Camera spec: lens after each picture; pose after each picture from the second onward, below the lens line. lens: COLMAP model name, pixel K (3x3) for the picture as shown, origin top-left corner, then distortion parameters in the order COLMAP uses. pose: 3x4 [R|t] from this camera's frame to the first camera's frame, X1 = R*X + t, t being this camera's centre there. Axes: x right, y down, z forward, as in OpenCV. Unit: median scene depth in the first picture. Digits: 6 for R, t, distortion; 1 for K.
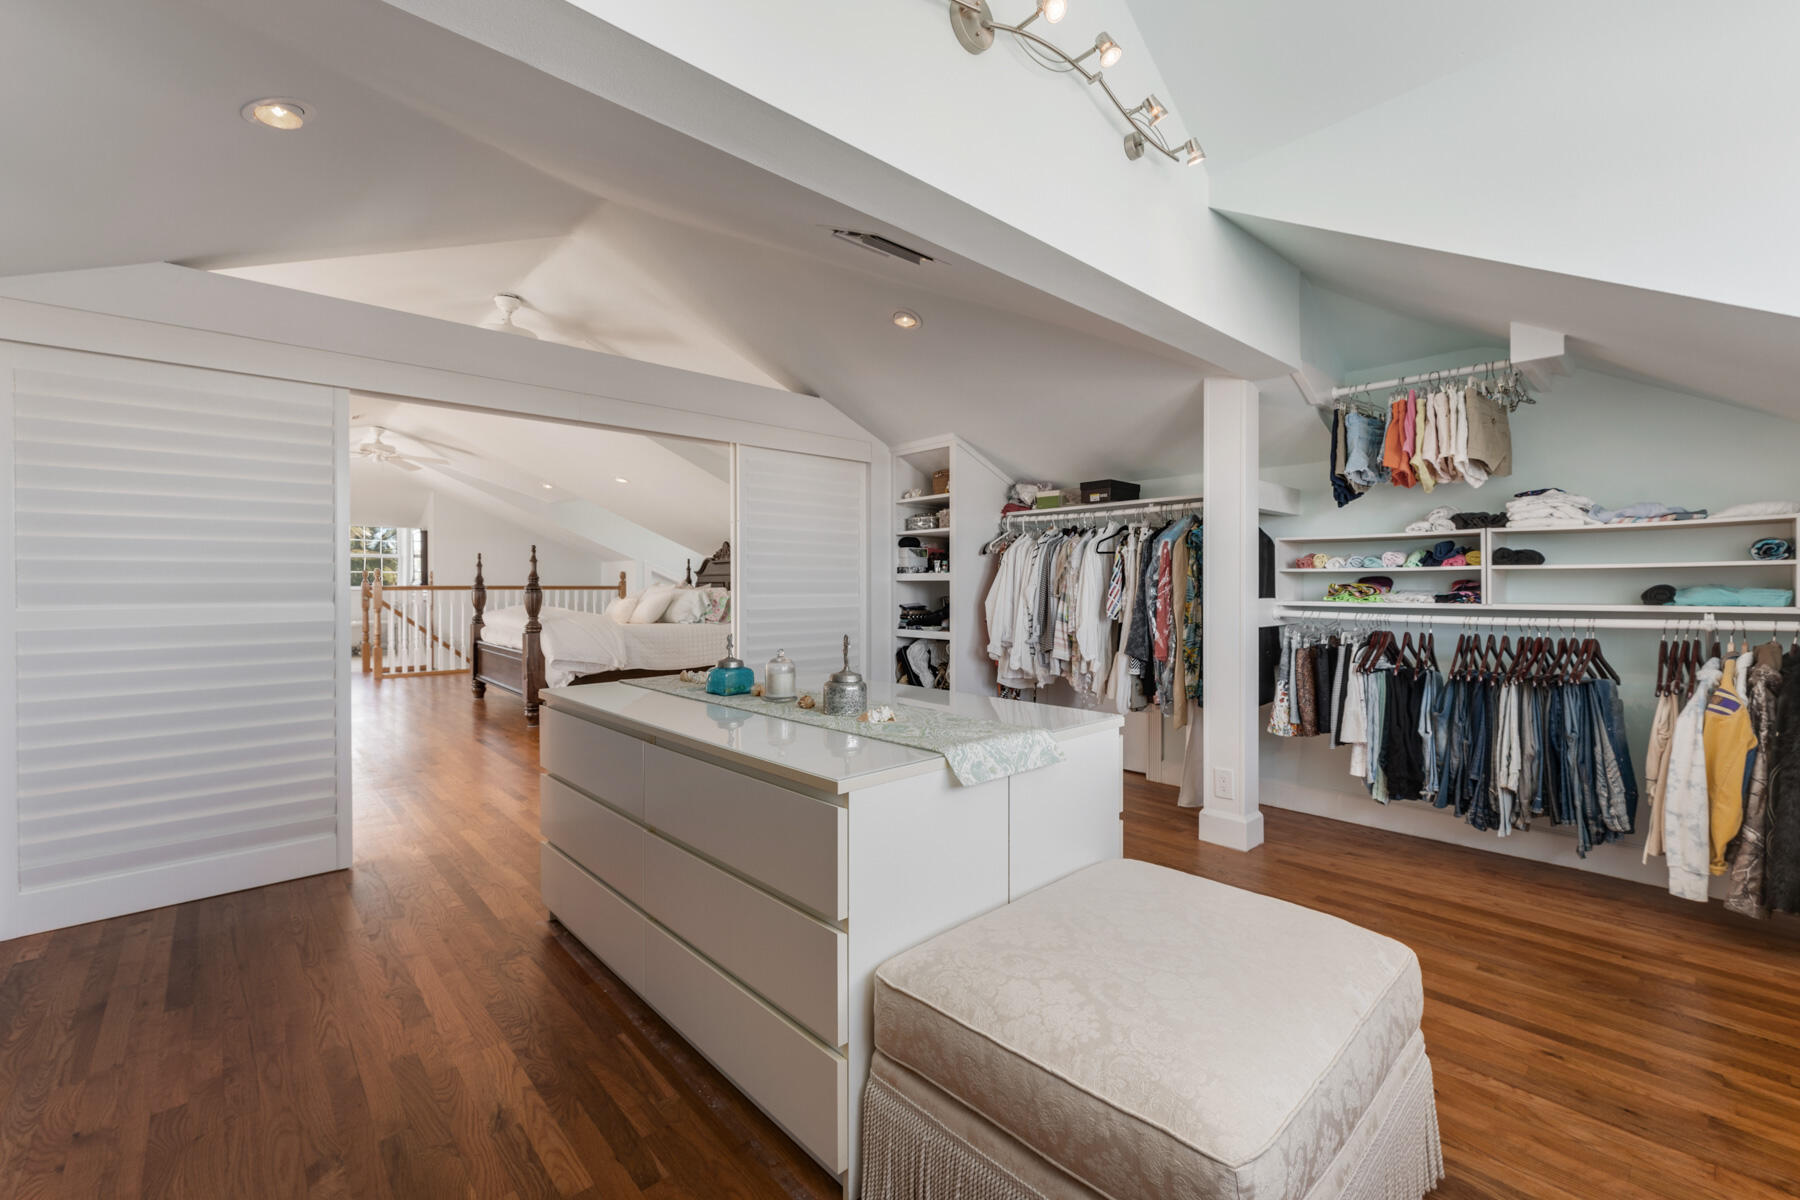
lens RADIAL K [[765.0, 0, 904.9], [0, 765.0, 589.9], [0, 0, 1]] dist [-0.002185, -0.000381]
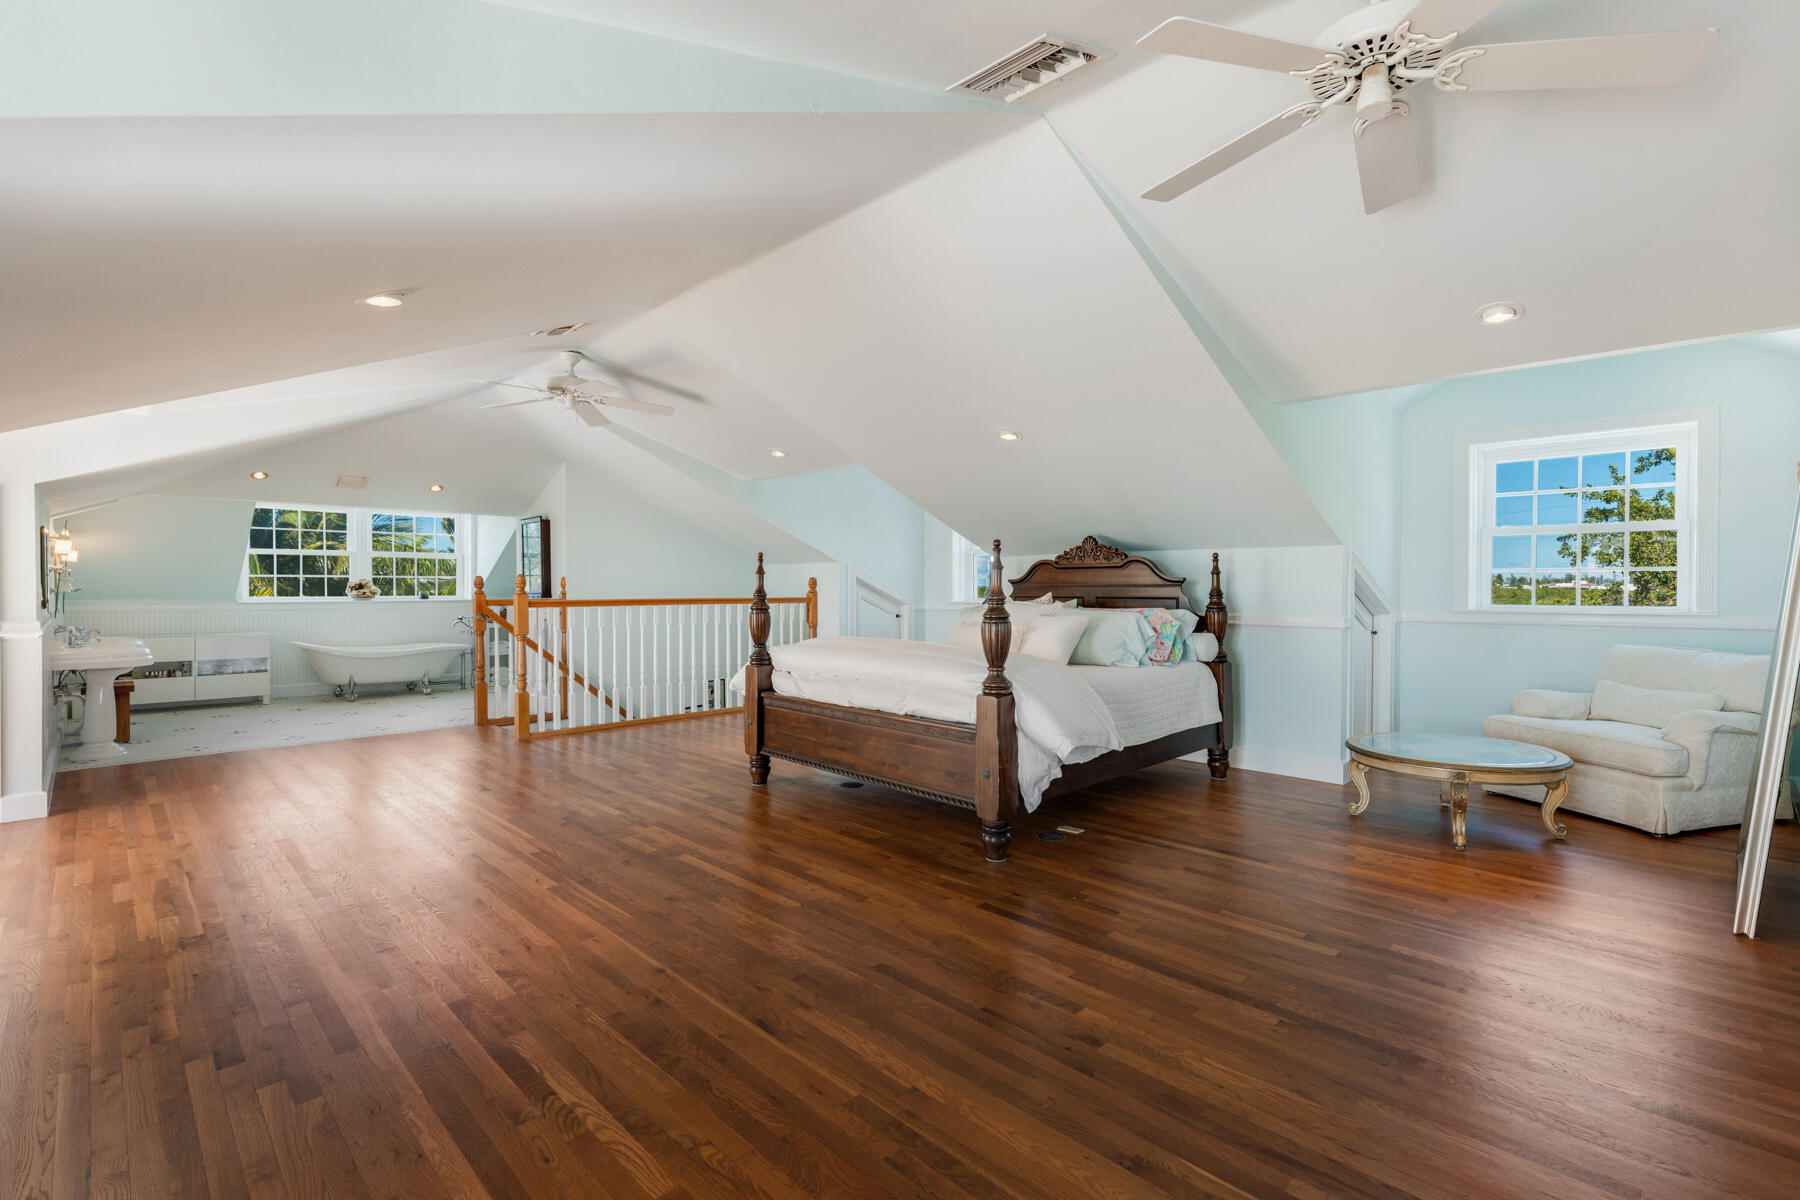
lens RADIAL K [[812.0, 0, 904.4], [0, 812.0, 591.2], [0, 0, 1]] dist [-0.001155, 0.000119]
pose [[0.998261, 0.000066, 0.058941, -0.455201], [-0.000048, 1.000000, -0.000317, -0.015494], [-0.058941, 0.000314, 0.998261, 0.313057]]
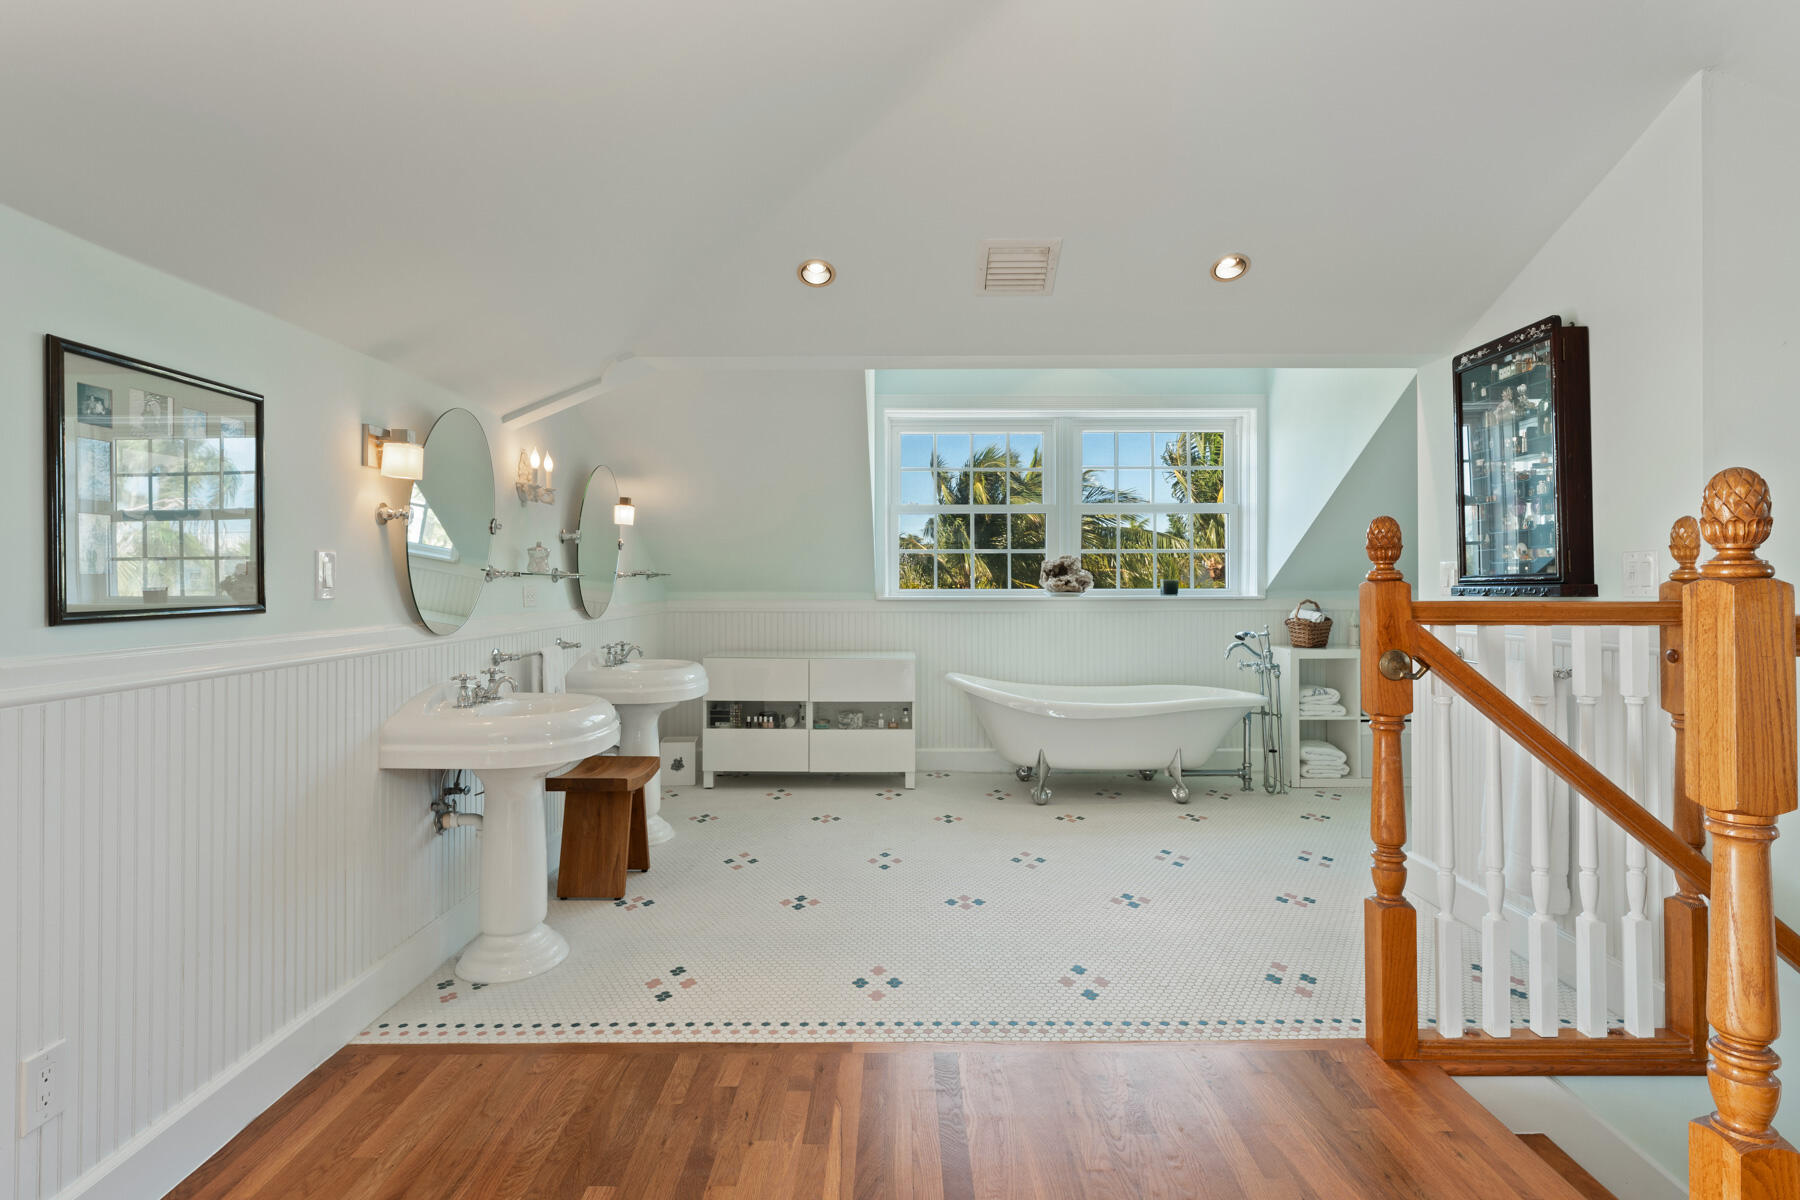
lens RADIAL K [[928.9, 0, 896.9], [0, 928.9, 586.9], [0, 0, 1]] dist [-0.006517, -0.000729]
pose [[0.741471, 0.002203, -0.670981, -0.786524], [-0.000280, 0.999996, 0.002975, -0.011716], [0.670984, -0.002018, 0.741469, 0.917141]]
